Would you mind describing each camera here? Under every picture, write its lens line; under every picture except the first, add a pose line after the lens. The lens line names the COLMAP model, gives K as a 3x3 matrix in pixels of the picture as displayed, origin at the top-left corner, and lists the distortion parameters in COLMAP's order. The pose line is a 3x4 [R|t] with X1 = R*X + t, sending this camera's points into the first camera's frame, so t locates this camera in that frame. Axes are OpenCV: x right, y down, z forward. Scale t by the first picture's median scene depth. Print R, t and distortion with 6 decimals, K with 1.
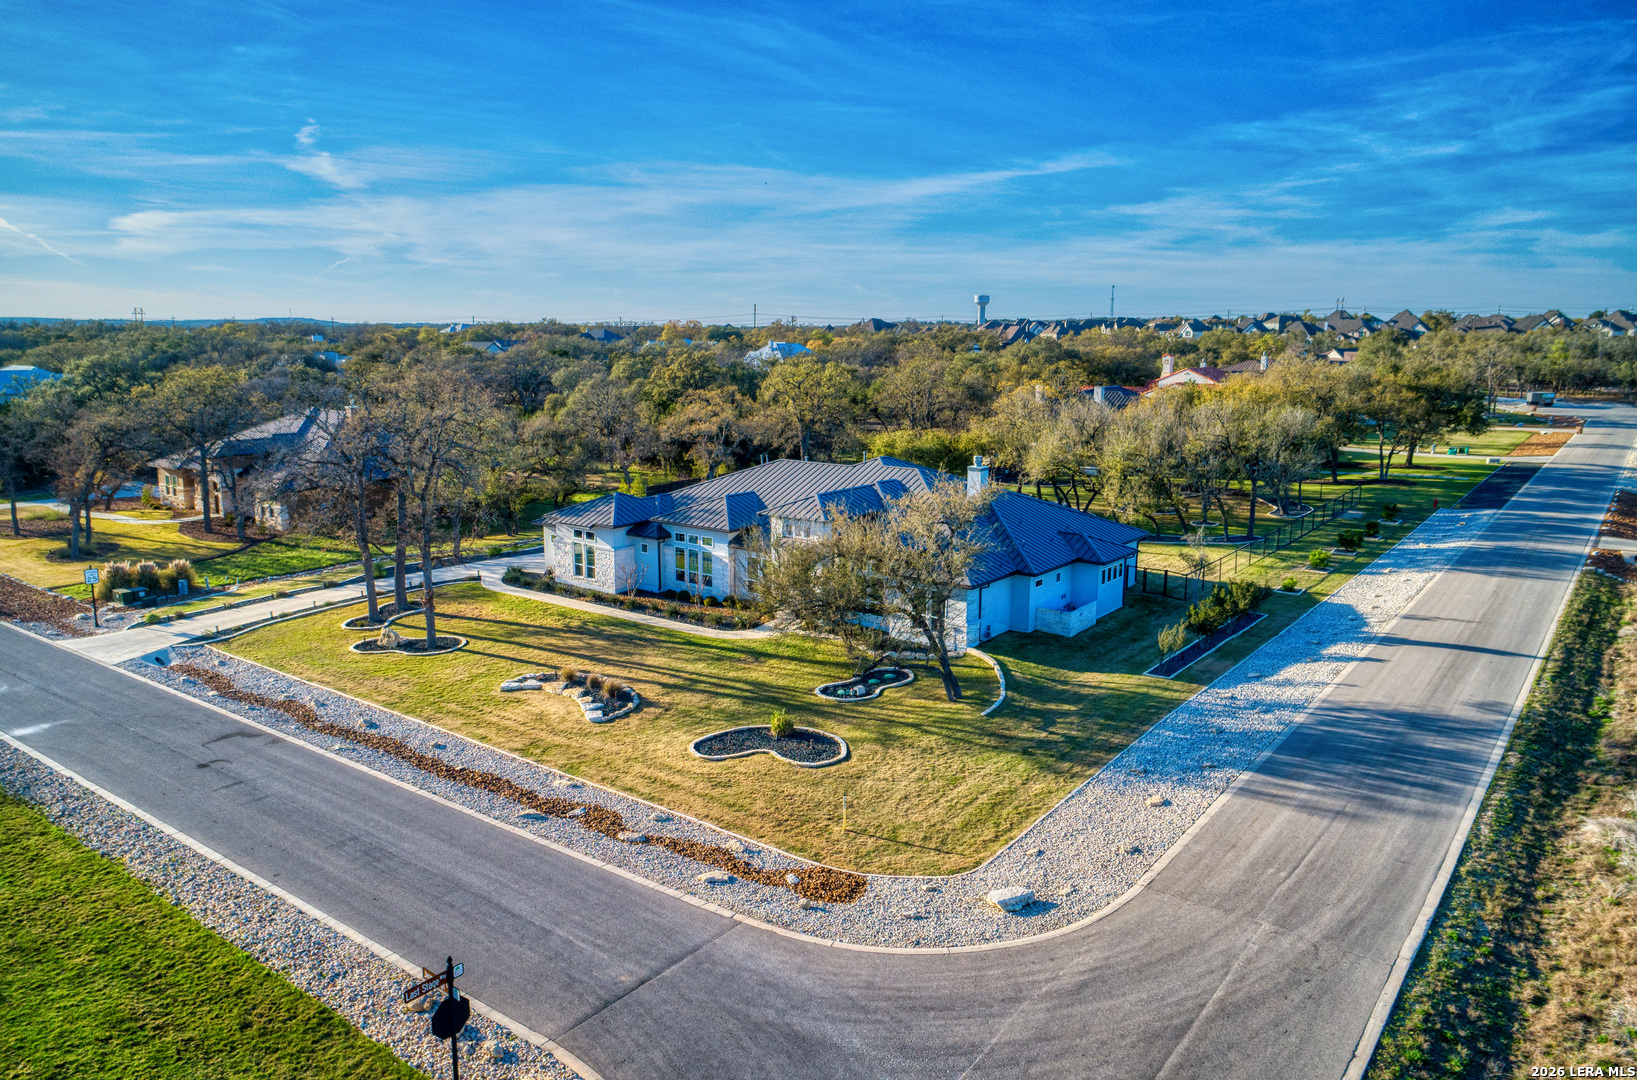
lens RADIAL K [[1114.0, 0, 818.5], [0, 1114.0, 540.0], [0, 0, 1]] dist [0.002466, 0.001320]
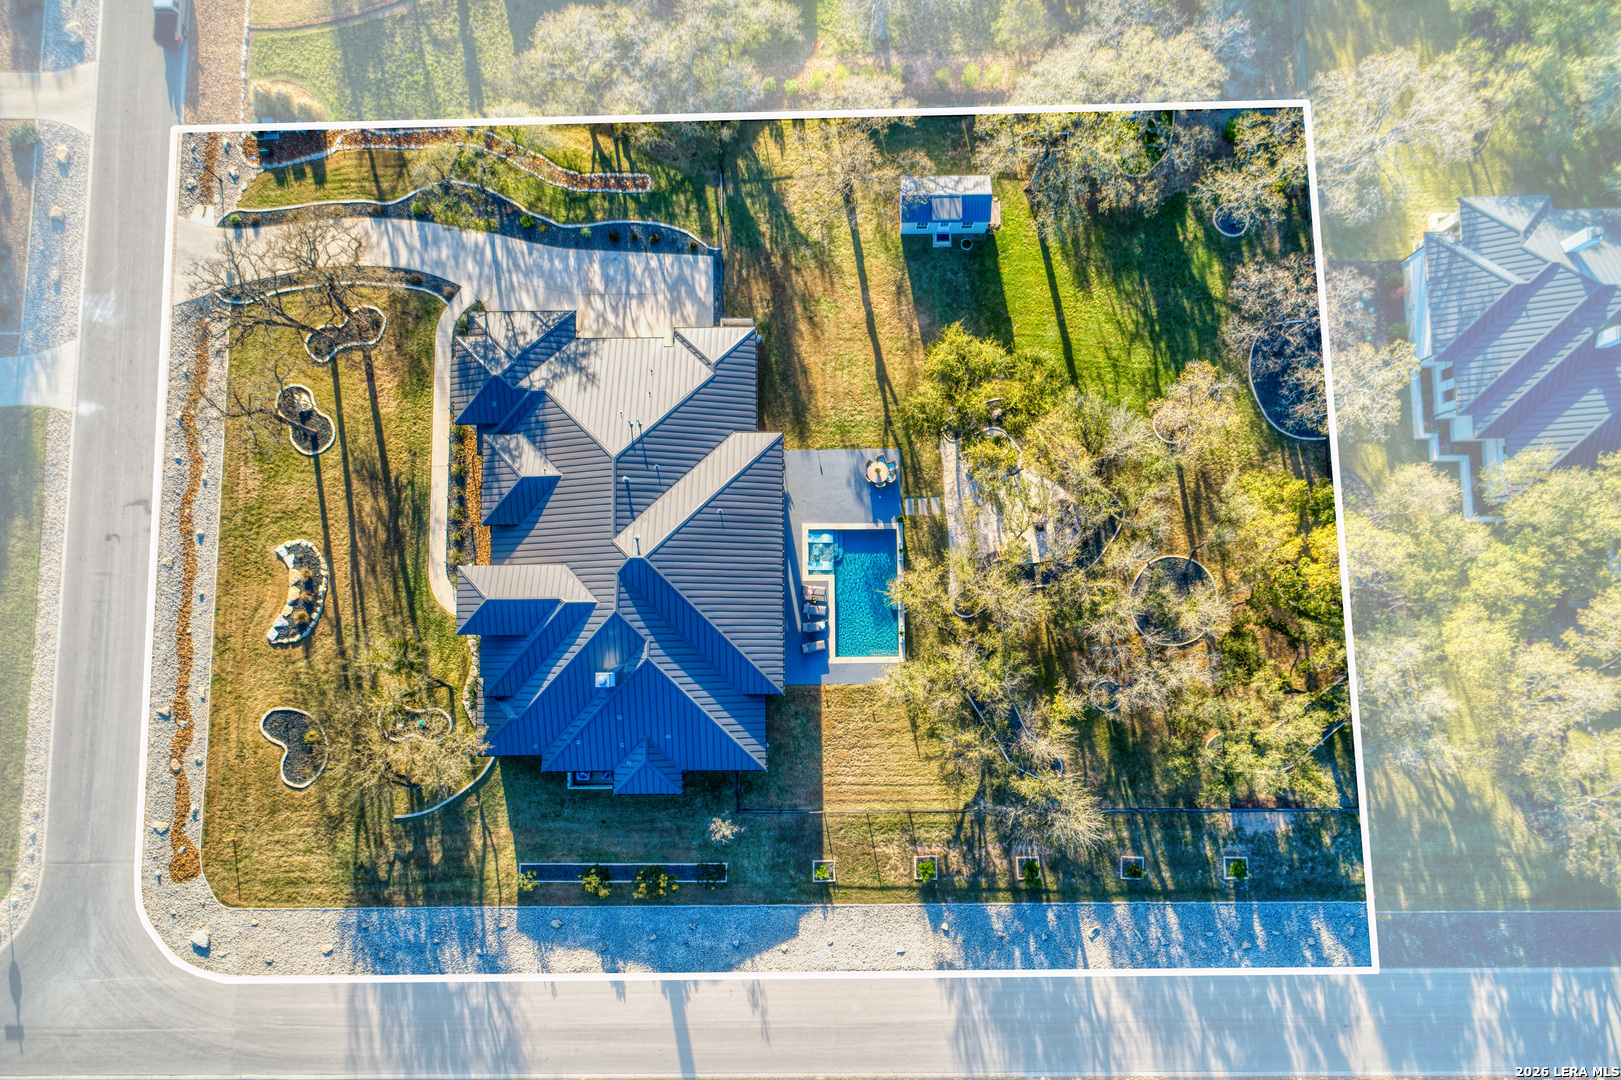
lens RADIAL K [[1122.5, 0, 810.5], [0, 1122.5, 540.0], [0, 0, 1]] dist [0.001088, 0.001168]
pose [[0.614701, 0.783028, -0.094919, 0.335305], [-0.130869, 0.219919, 0.966700, -1.538532], [0.777828, -0.581810, 0.237659, 1.211970]]
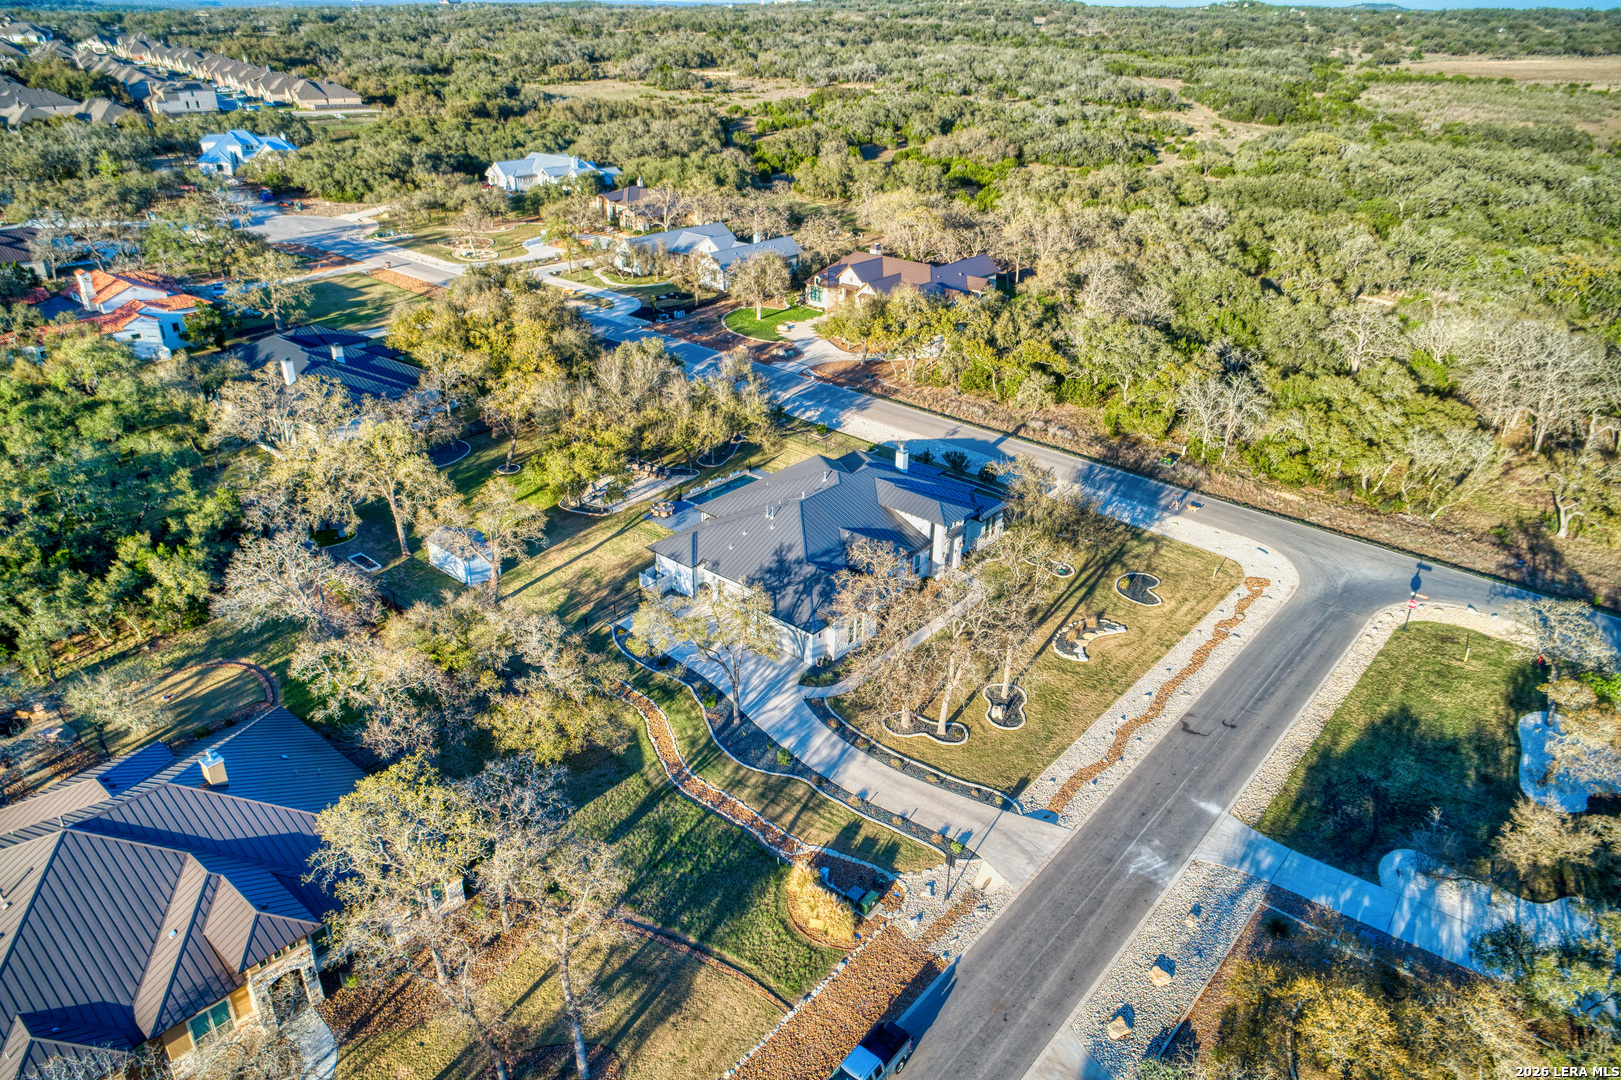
lens RADIAL K [[1122.5, 0, 810.5], [0, 1122.5, 540.0], [0, 0, 1]] dist [0.001088, 0.001168]
pose [[0.046799, -0.433775, 0.899805, -1.824033], [0.153402, 0.893228, 0.422625, -0.856075], [-0.987055, 0.118254, 0.108345, 1.205595]]
